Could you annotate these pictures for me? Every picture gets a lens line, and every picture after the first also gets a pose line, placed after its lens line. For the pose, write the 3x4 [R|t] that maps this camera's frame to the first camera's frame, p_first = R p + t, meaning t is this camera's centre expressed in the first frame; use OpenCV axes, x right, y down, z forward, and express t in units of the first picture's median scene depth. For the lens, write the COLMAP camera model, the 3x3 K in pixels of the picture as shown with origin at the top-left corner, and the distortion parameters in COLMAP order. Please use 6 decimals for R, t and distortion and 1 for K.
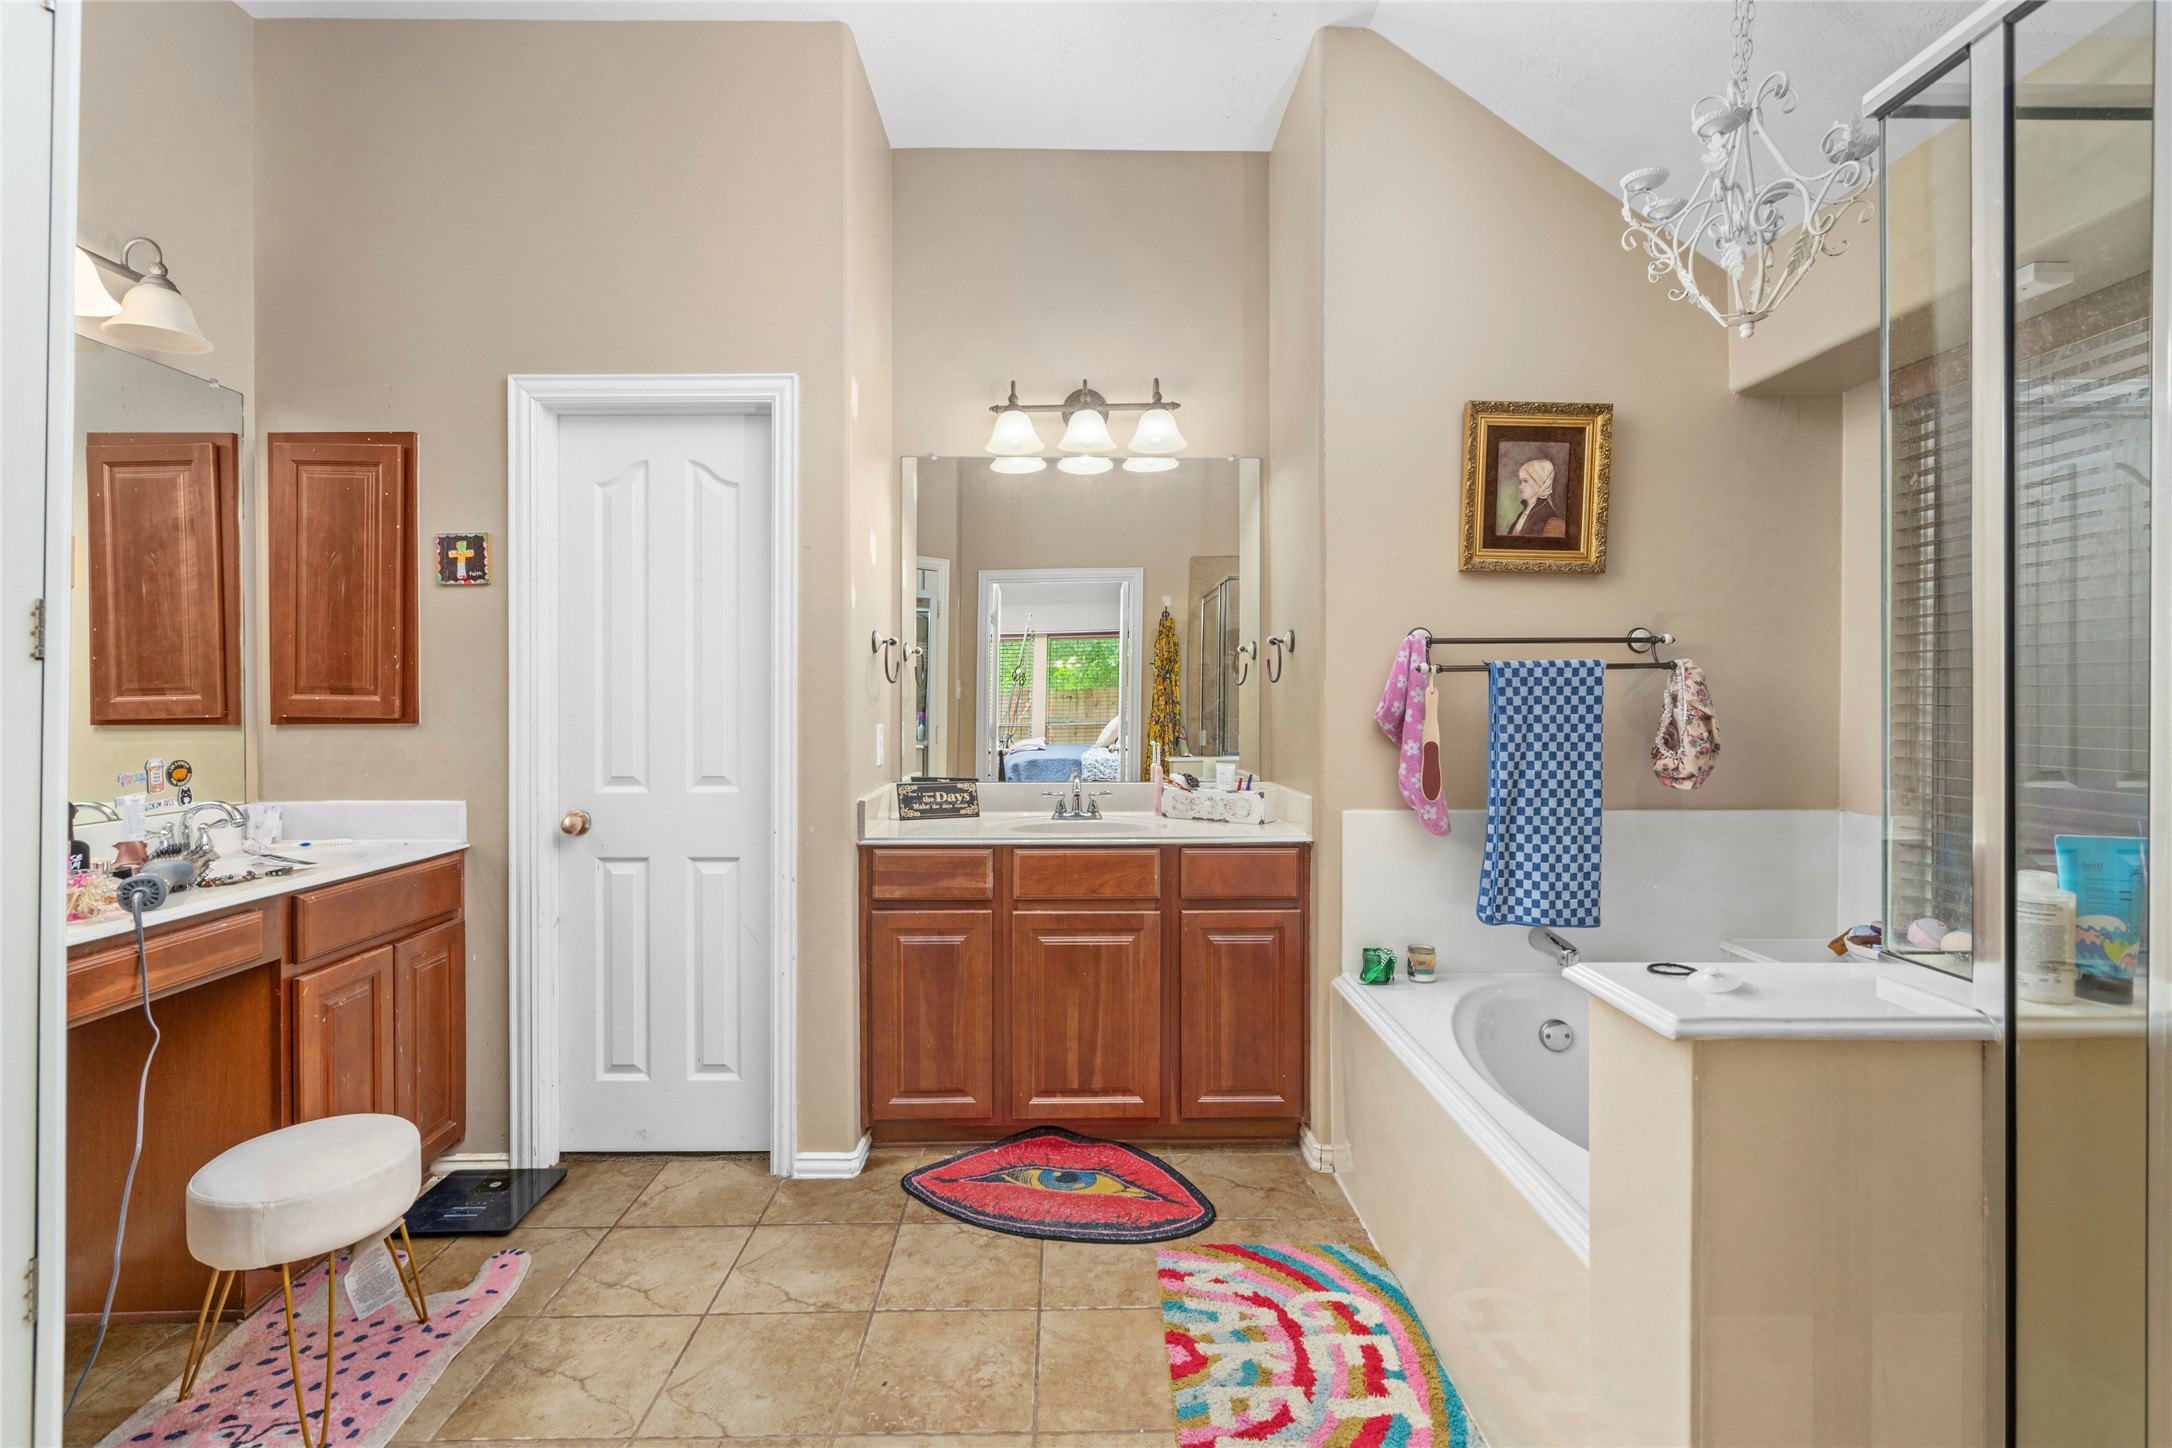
lens RADIAL K [[1004.5, 0, 1074.7], [0, 1004.5, 707.9], [0, 0, 1]] dist [-0.009127, 0.004312]
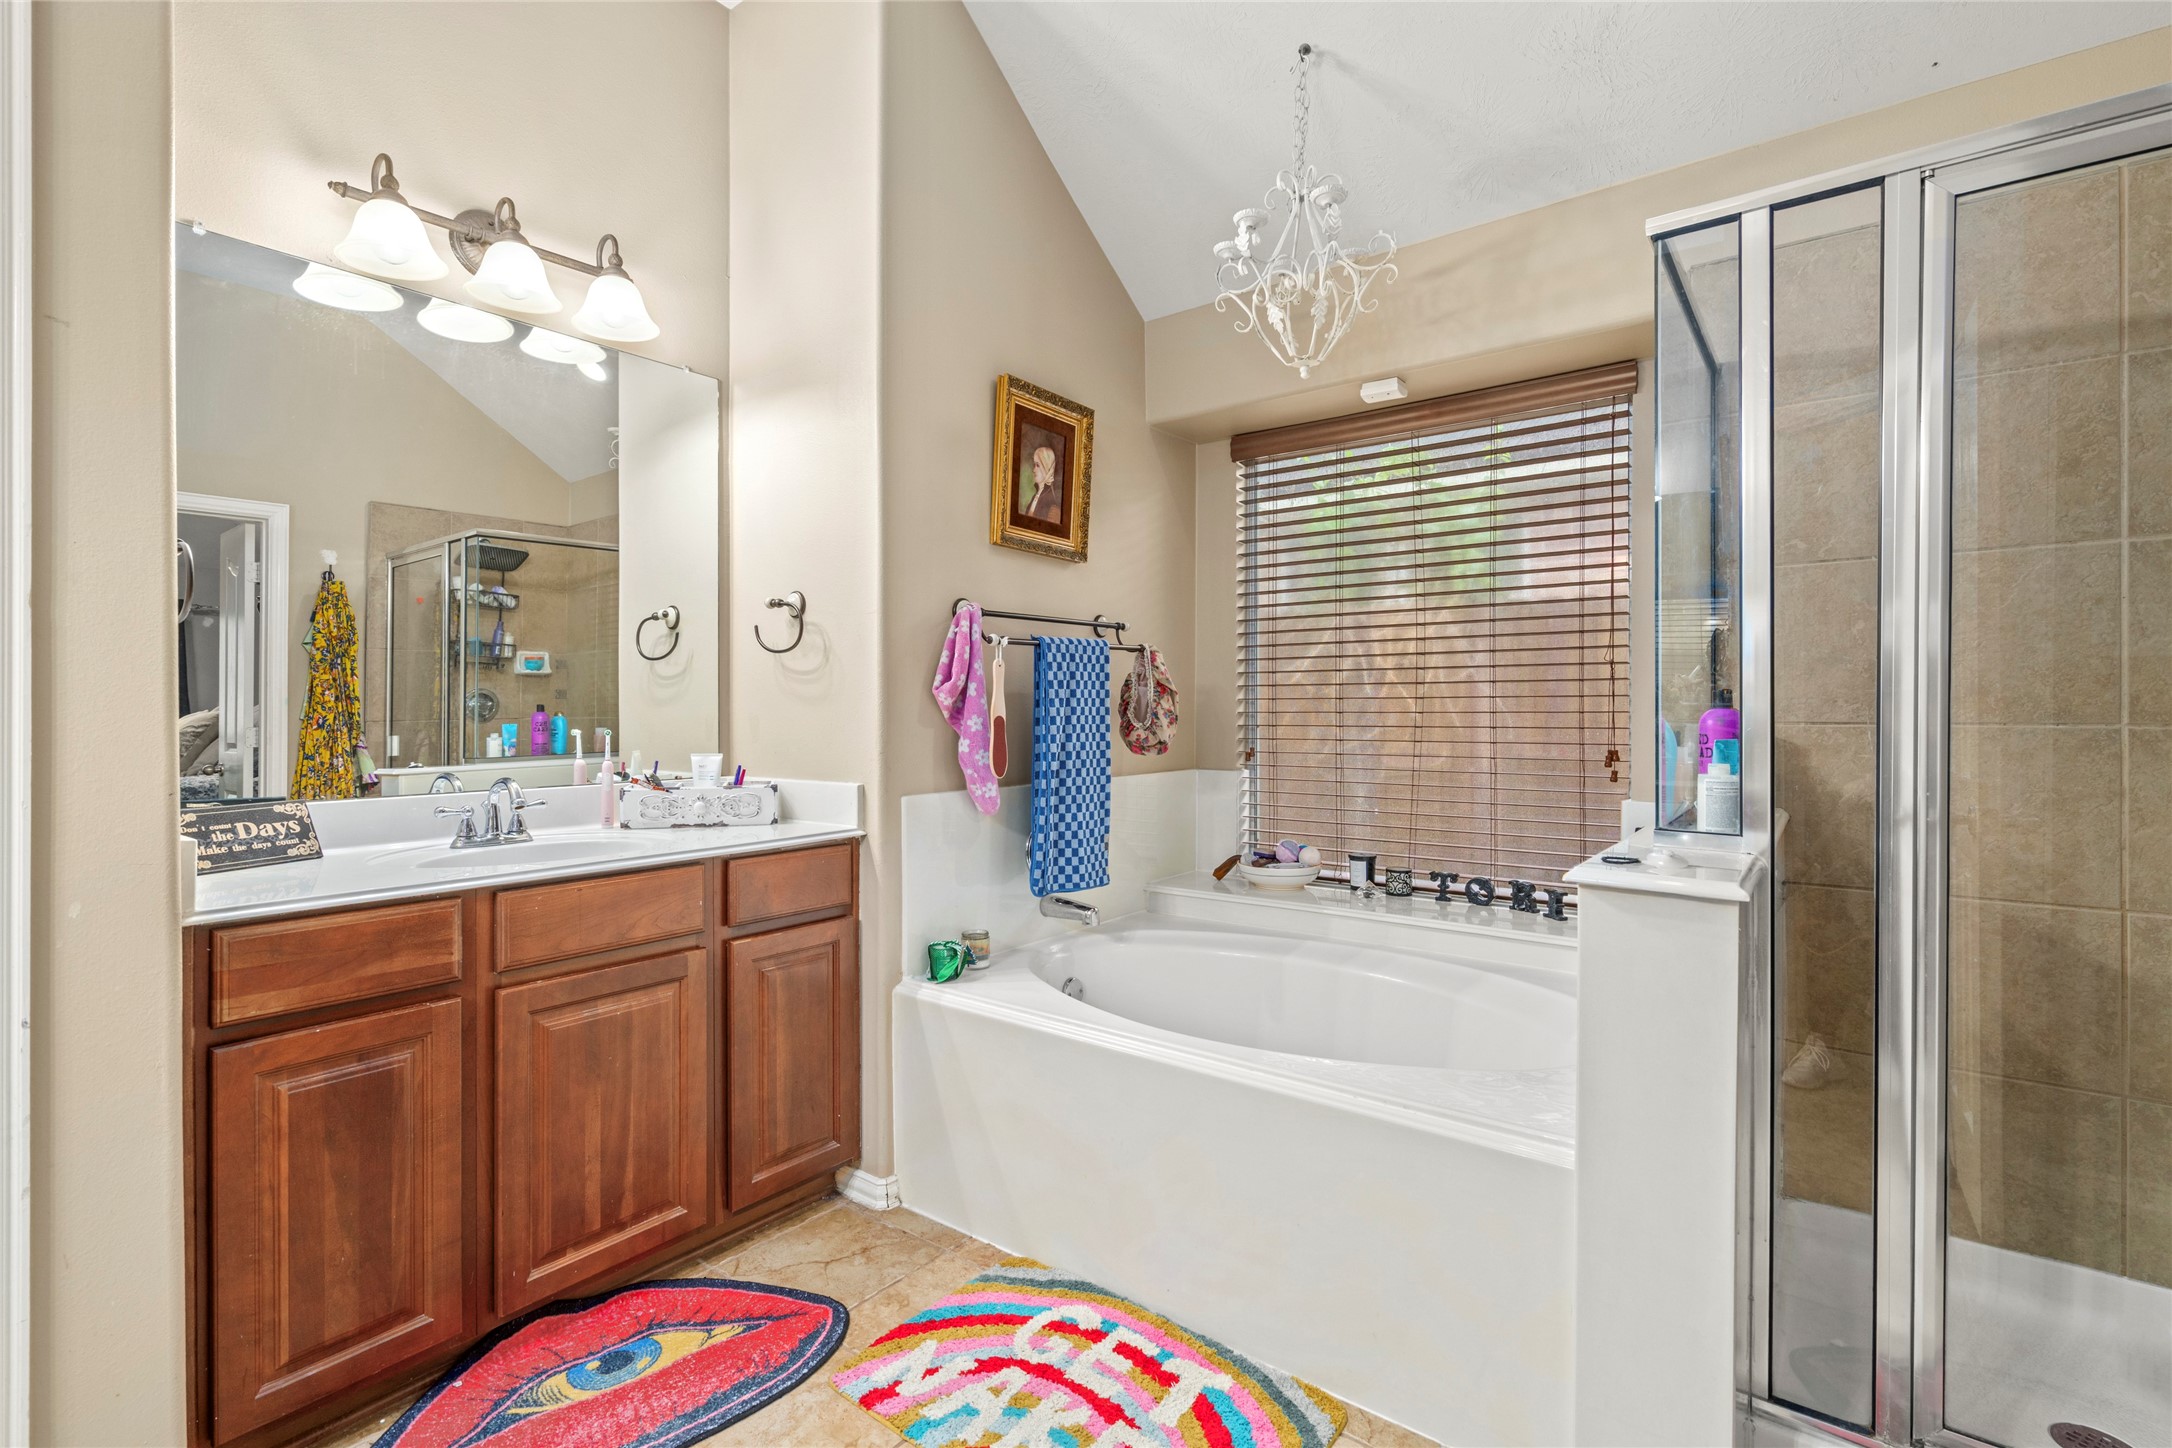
lens RADIAL K [[1004.5, 0, 1080.1], [0, 1004.5, 723.6], [0, 0, 1]] dist [-0.009127, 0.004312]
pose [[0.615224, -0.010519, 0.788282, -0.343001], [0.010852, 0.999929, 0.004874, 0.035606], [-0.788278, 0.005556, 0.615294, 0.329708]]
